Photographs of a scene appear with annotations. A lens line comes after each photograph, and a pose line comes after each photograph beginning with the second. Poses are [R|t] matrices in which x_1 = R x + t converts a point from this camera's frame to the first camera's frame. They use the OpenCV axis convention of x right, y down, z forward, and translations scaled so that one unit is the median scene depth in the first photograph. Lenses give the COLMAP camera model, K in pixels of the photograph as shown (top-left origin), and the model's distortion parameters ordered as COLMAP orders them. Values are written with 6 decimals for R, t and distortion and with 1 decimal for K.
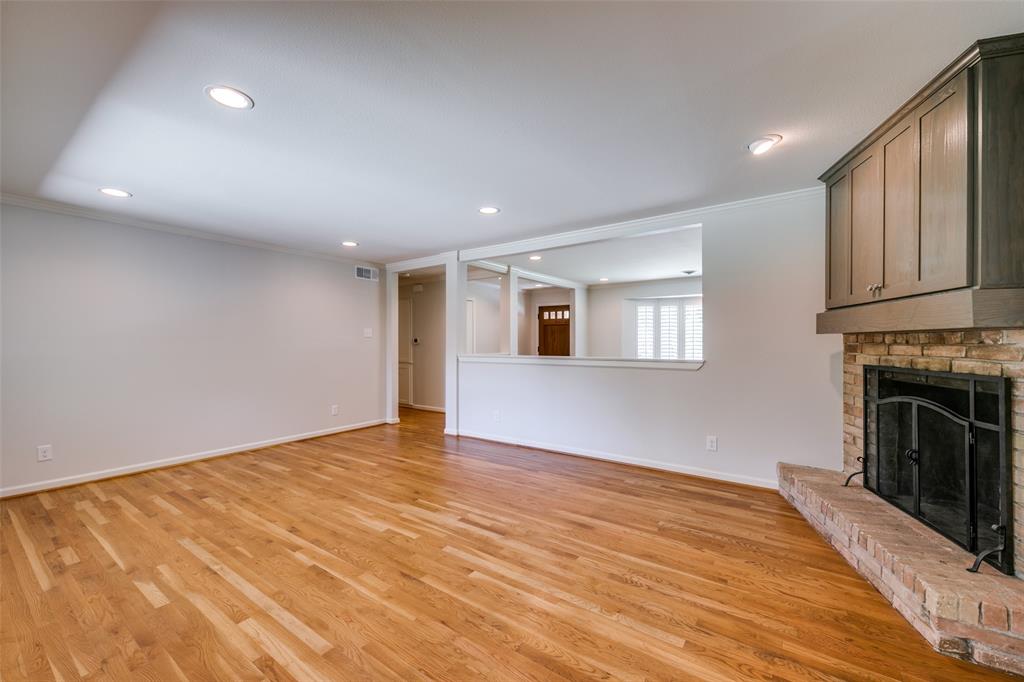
lens RADIAL K [[406.9, 0, 515.0], [0, 406.9, 343.6], [0, 0, 1]] dist [-0.004477, -0.000888]
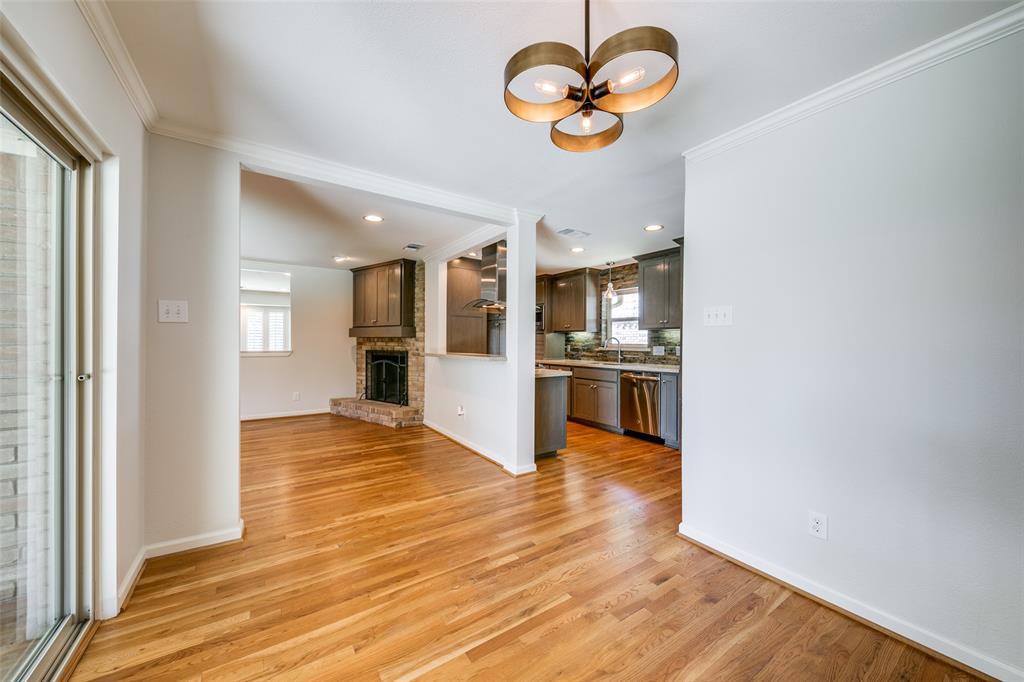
lens RADIAL K [[374.6, 0, 513.5], [0, 374.6, 342.1], [0, 0, 1]] dist [0.003162, 0.000099]
pose [[0.356046, 0.004254, 0.934459, -1.000409], [-0.002822, 0.999990, -0.003477, 0.009374], [-0.934464, -0.001399, 0.356054, -0.689271]]
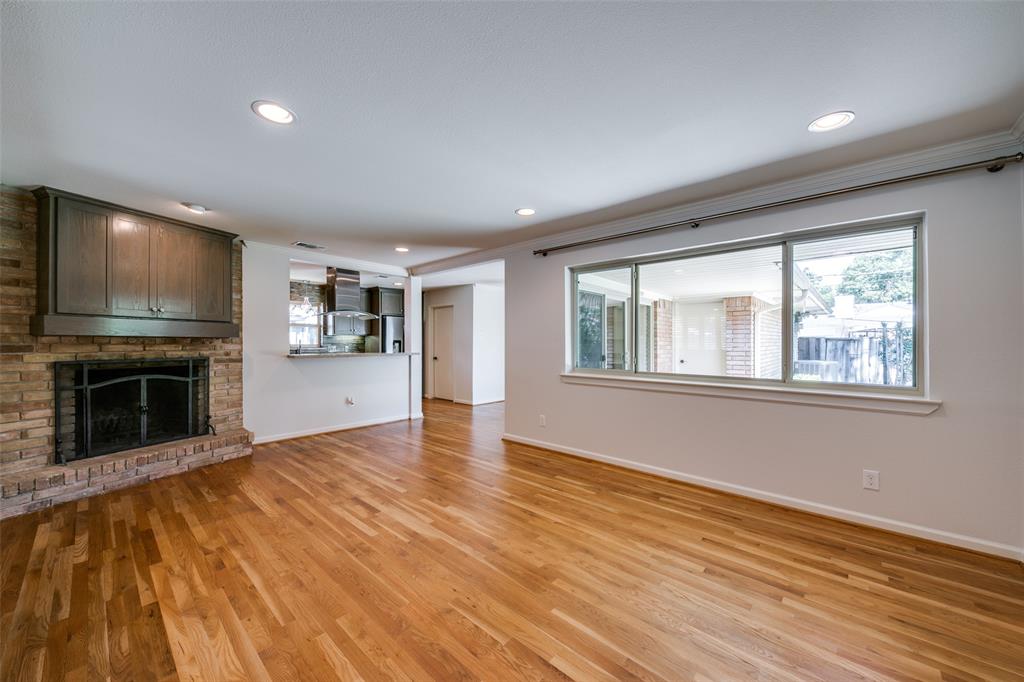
lens RADIAL K [[374.6, 0, 519.9], [0, 374.6, 343.6], [0, 0, 1]] dist [0.003162, 0.000099]
pose [[-0.994843, -0.000441, 0.101422, -0.630295], [-0.000061, 0.999993, 0.003750, -0.005350], [-0.101423, 0.003724, -0.994836, 2.029674]]
